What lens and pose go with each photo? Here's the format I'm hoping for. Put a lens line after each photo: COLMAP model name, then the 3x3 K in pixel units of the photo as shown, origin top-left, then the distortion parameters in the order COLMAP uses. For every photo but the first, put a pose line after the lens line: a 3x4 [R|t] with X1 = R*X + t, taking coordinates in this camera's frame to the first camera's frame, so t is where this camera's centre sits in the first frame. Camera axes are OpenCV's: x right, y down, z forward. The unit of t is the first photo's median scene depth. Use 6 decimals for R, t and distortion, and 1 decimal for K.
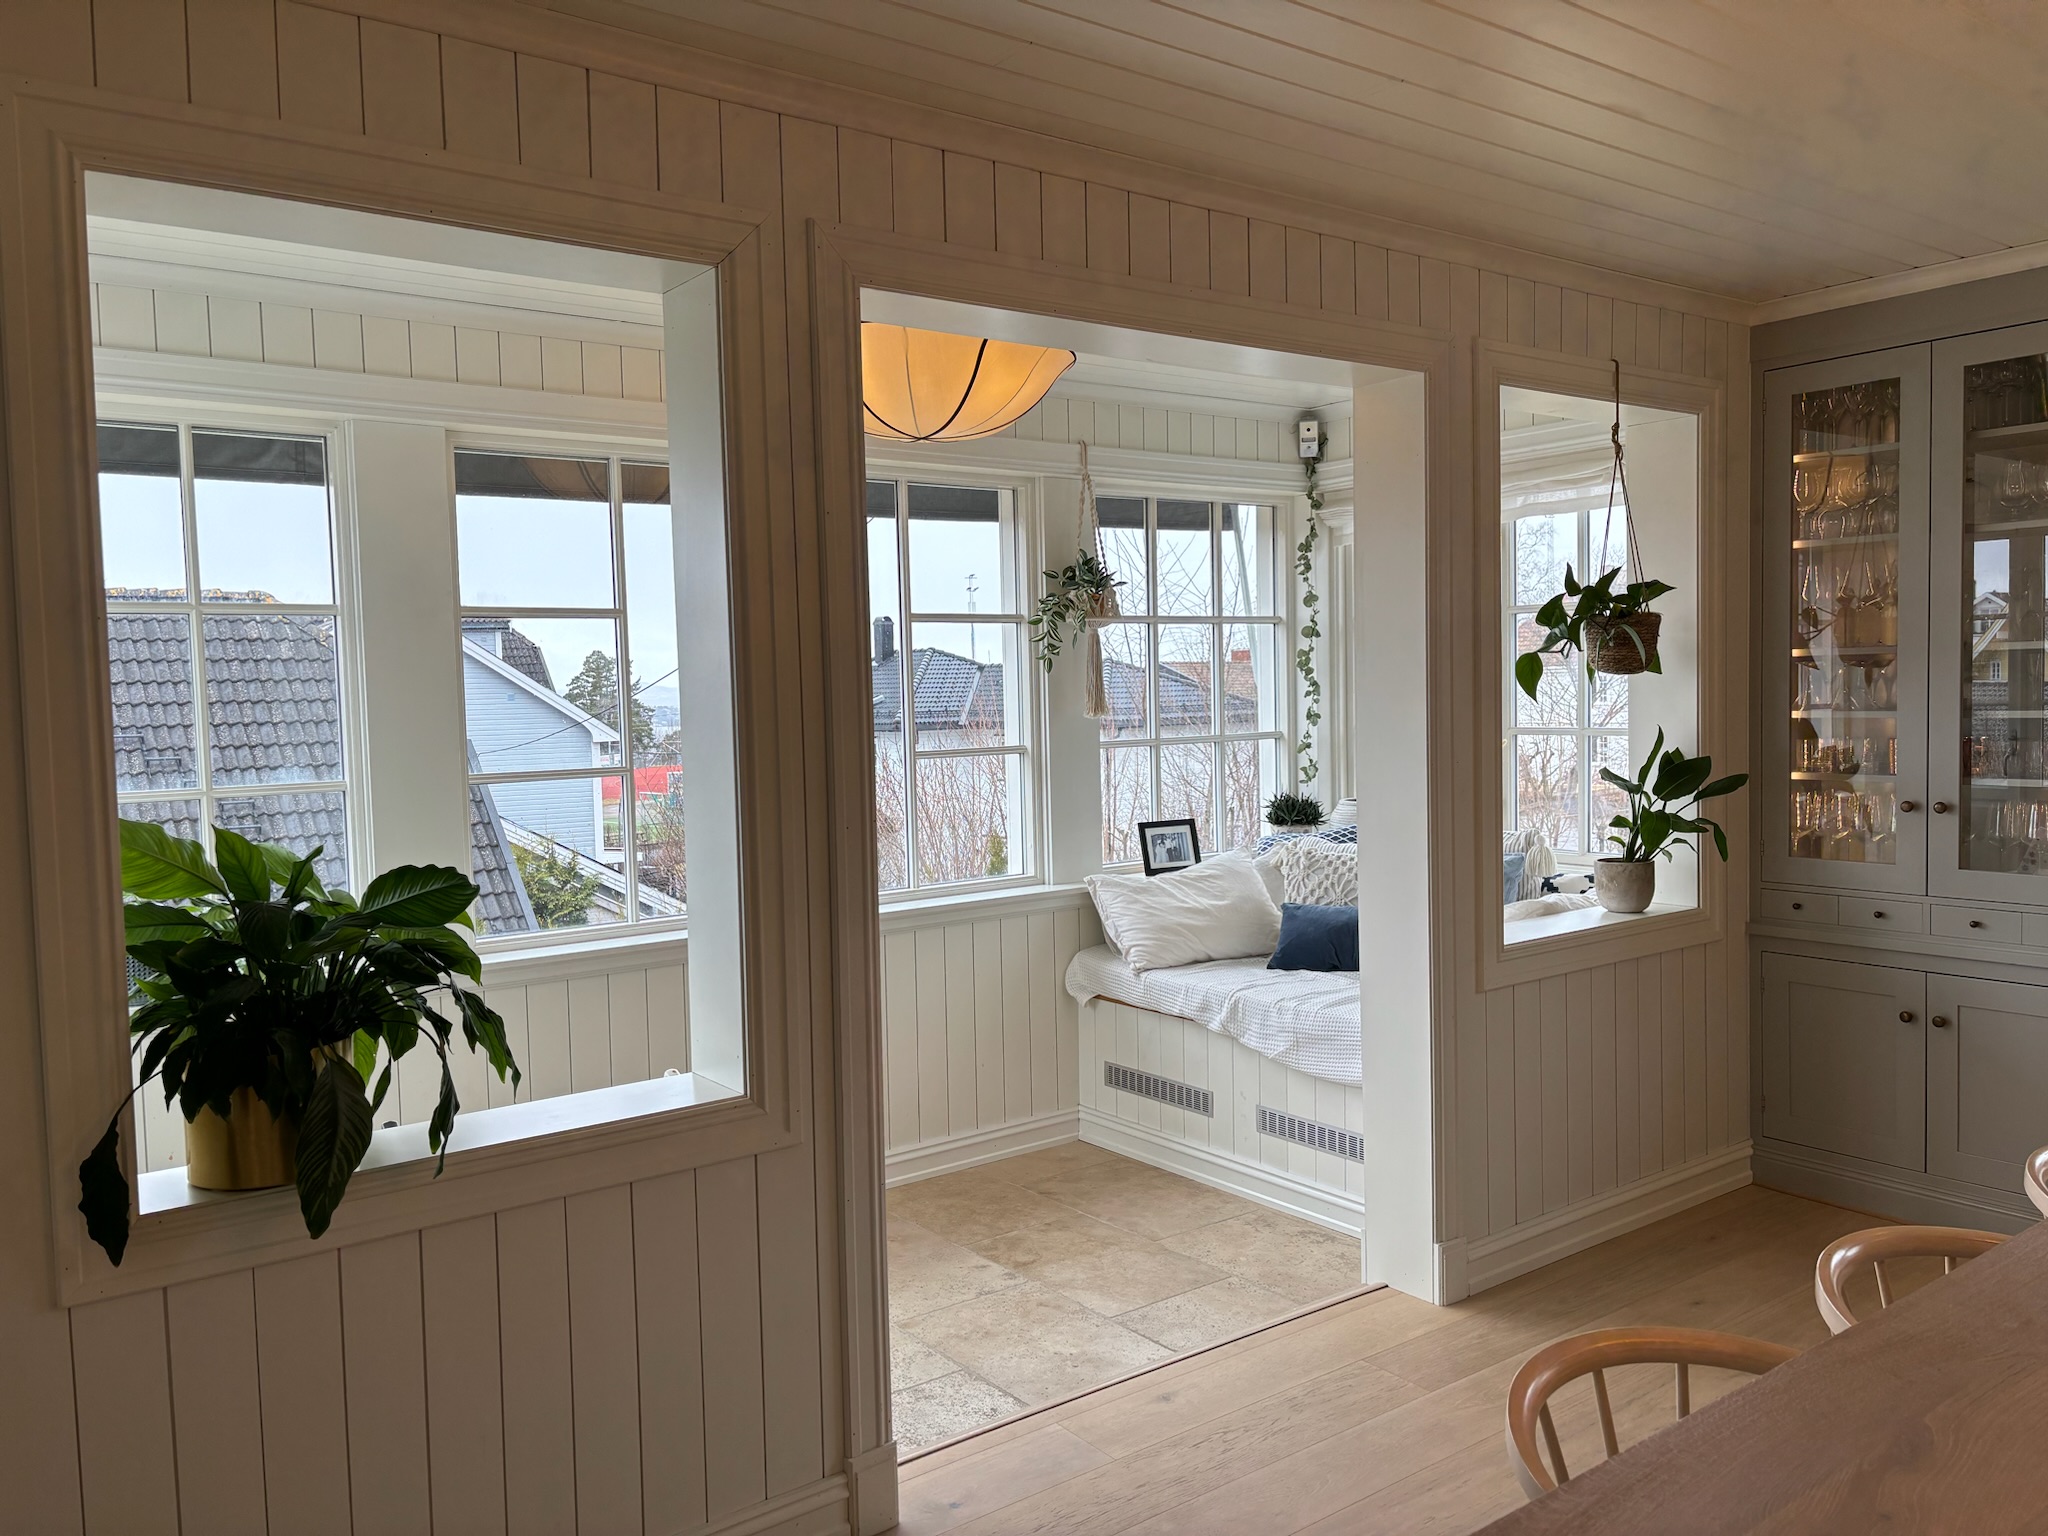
lens RADIAL K [[1547.8, 0, 1024.0], [0, 1547.8, 768.0], [0, 0, 1]] dist [0.032557, -0.008218]
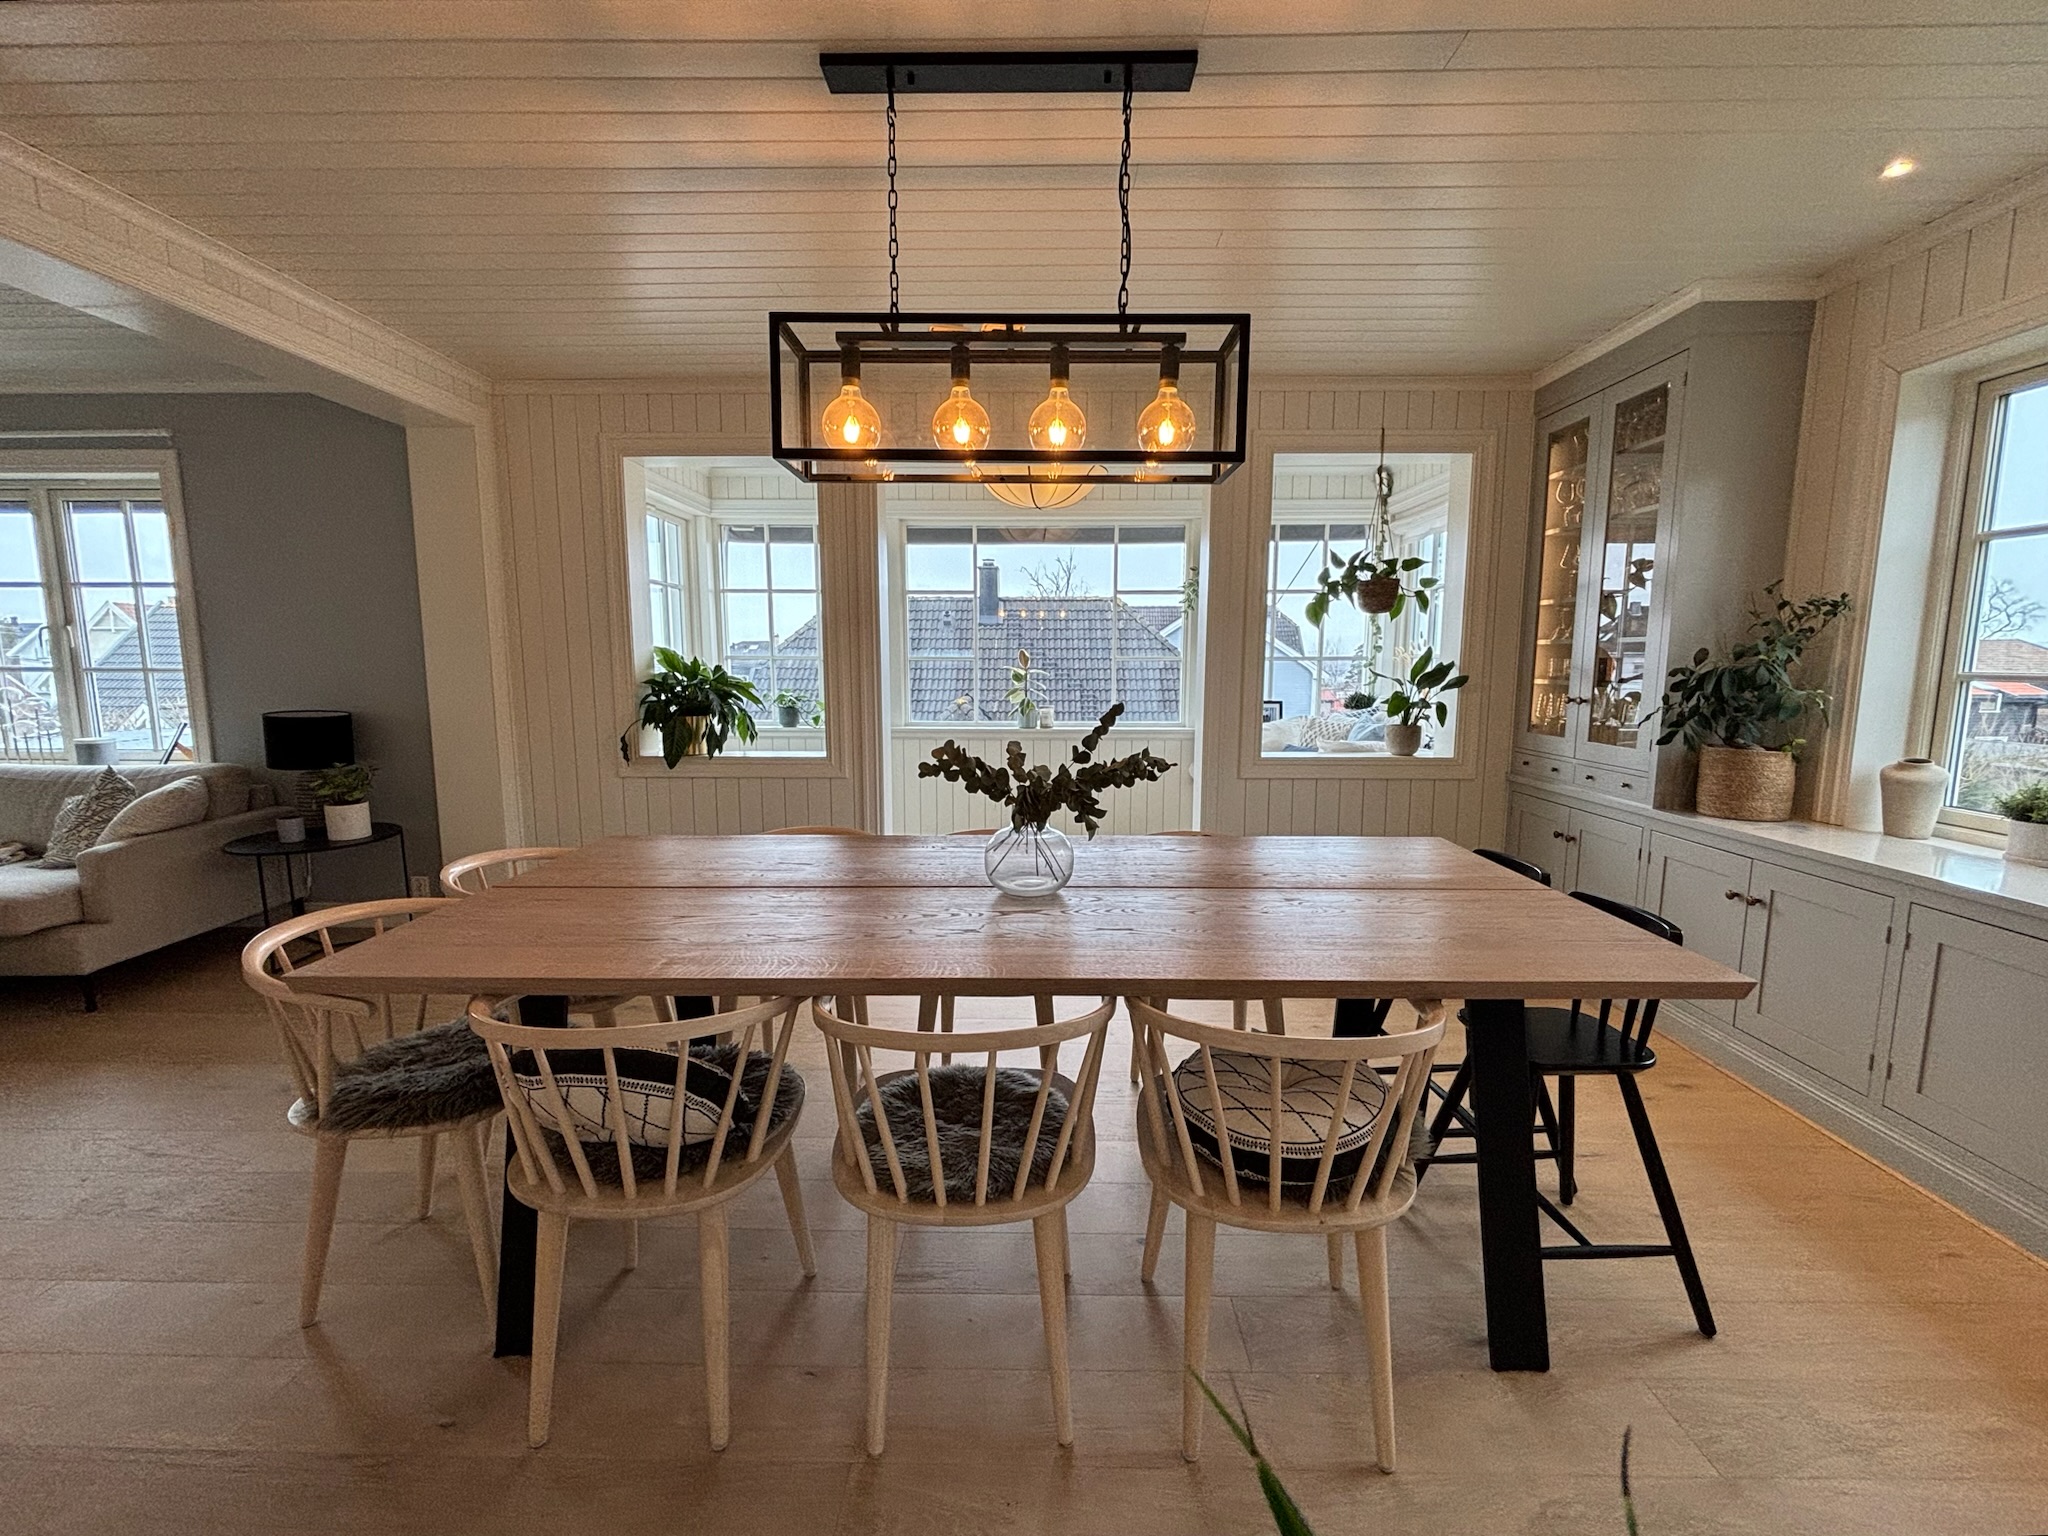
lens RADIAL K [[829.1, 0, 1024.8], [0, 829.1, 767.7], [0, 0, 1]] dist [0.001585, 0.000363]
pose [[0.790261, 0.108334, -0.603119, 0.620702], [-0.053607, 0.992697, 0.108070, 0.030185], [0.610422, -0.053073, 0.790297, 0.017735]]
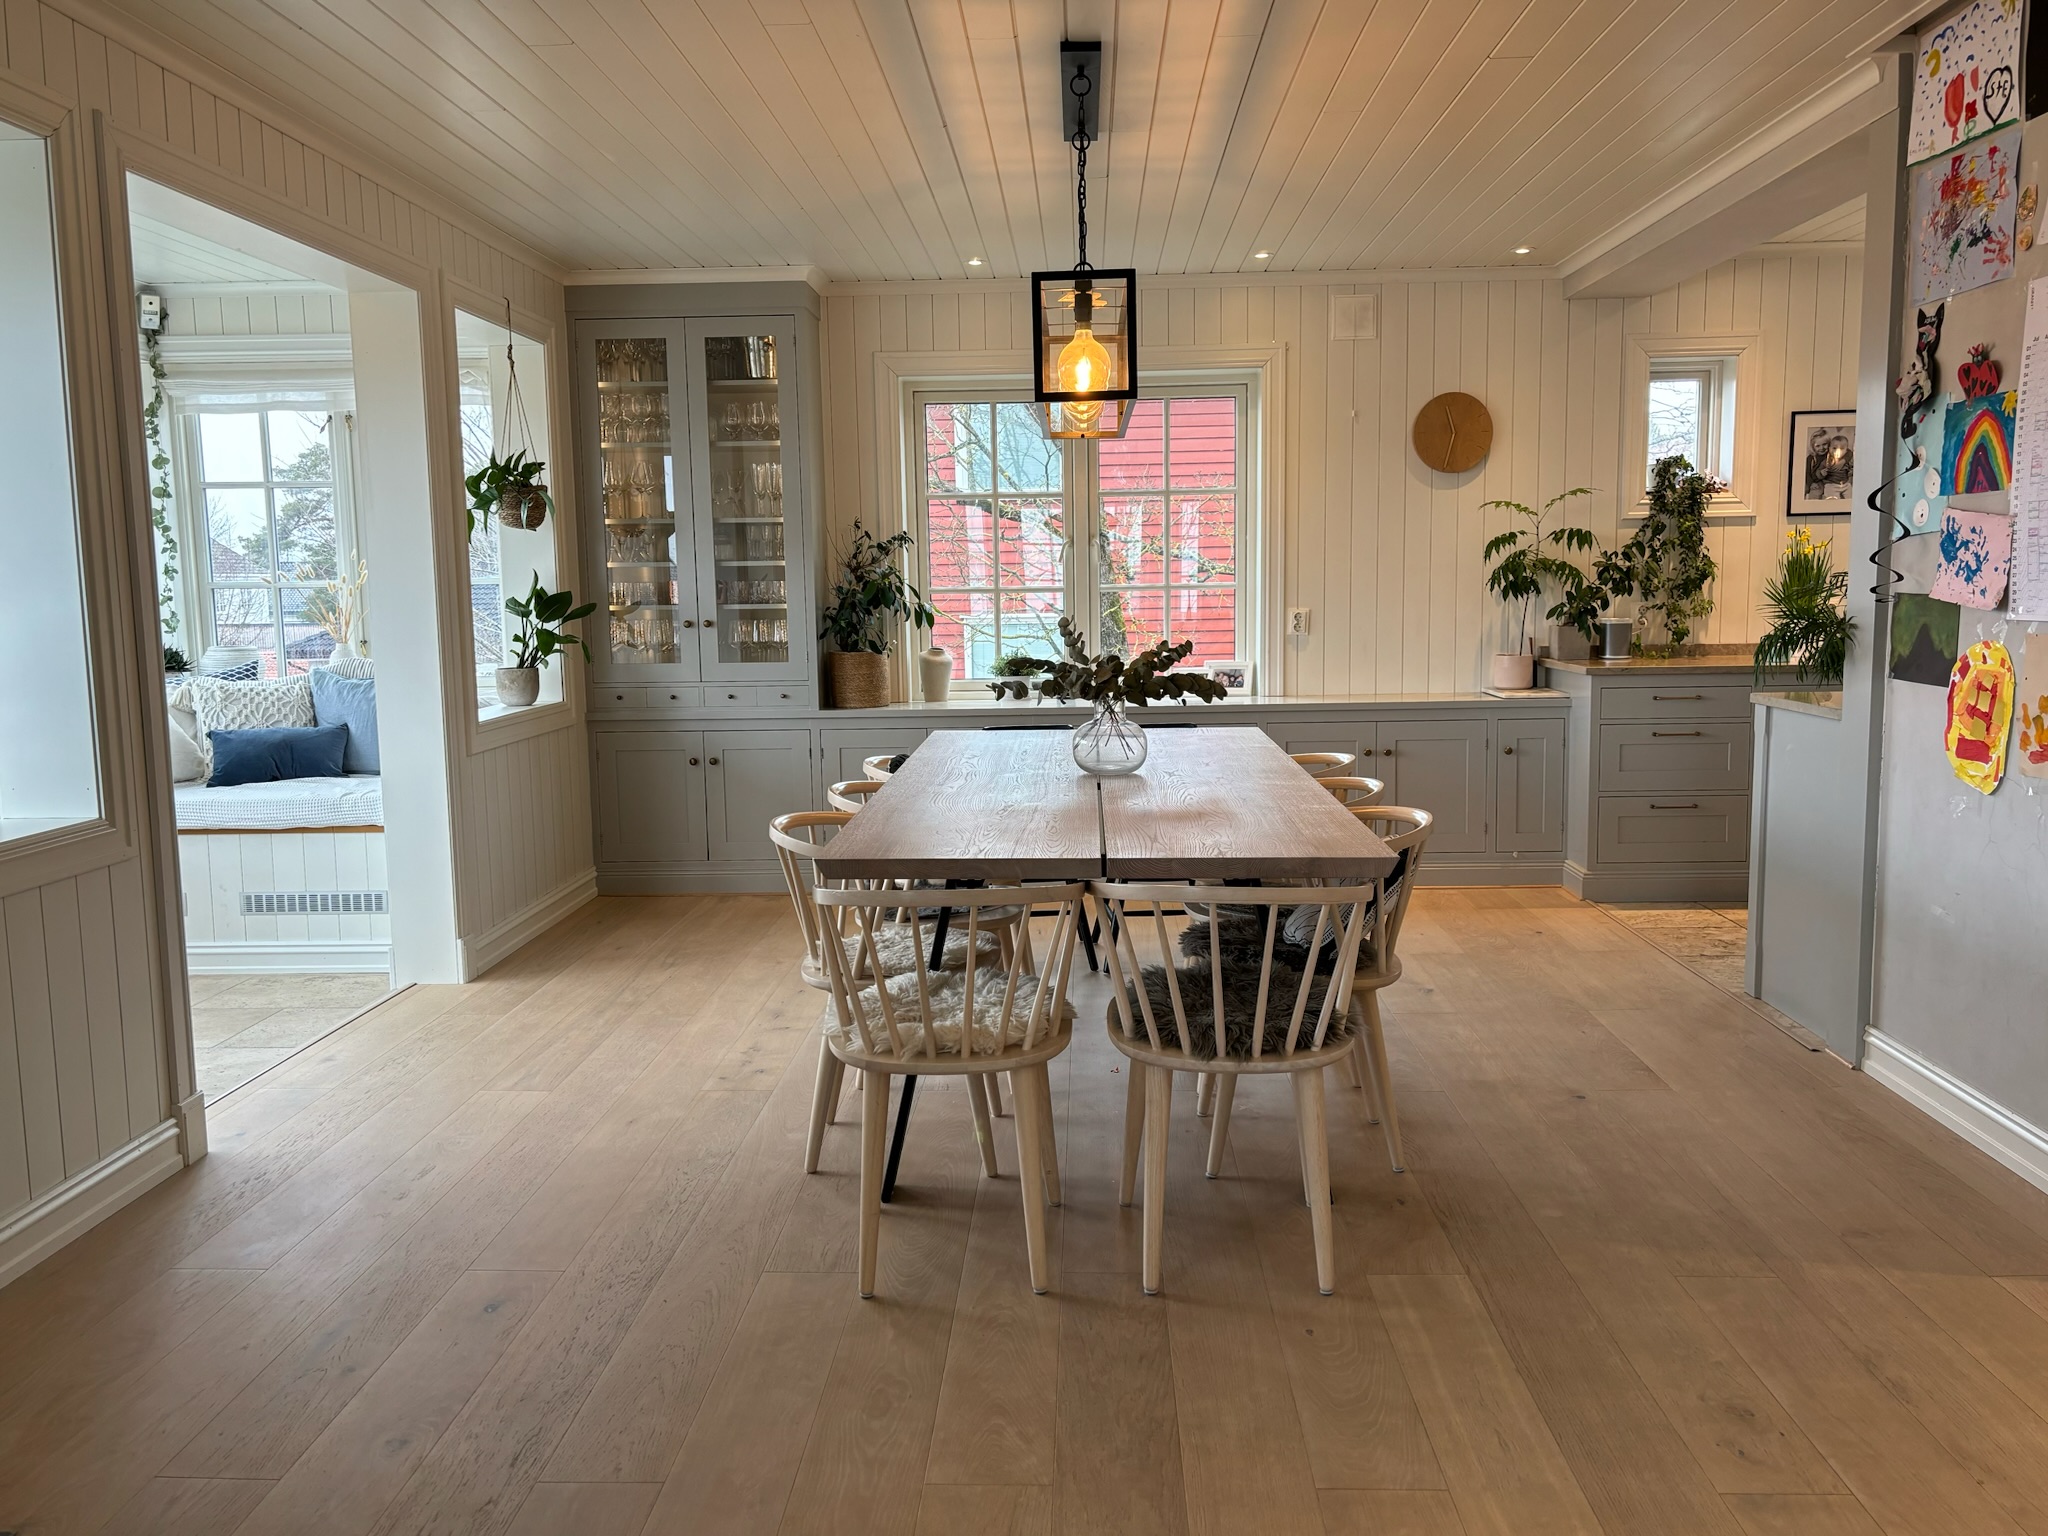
lens RADIAL K [[1562.1, 0, 1054.6], [0, 1562.1, 748.0], [0, 0, 1]] dist [0.042290, -0.065827]
pose [[0.616304, -0.072926, 0.784124, -0.410570], [0.040807, 0.997323, 0.060681, 0.065212], [-0.786450, -0.005400, 0.617630, -0.222423]]
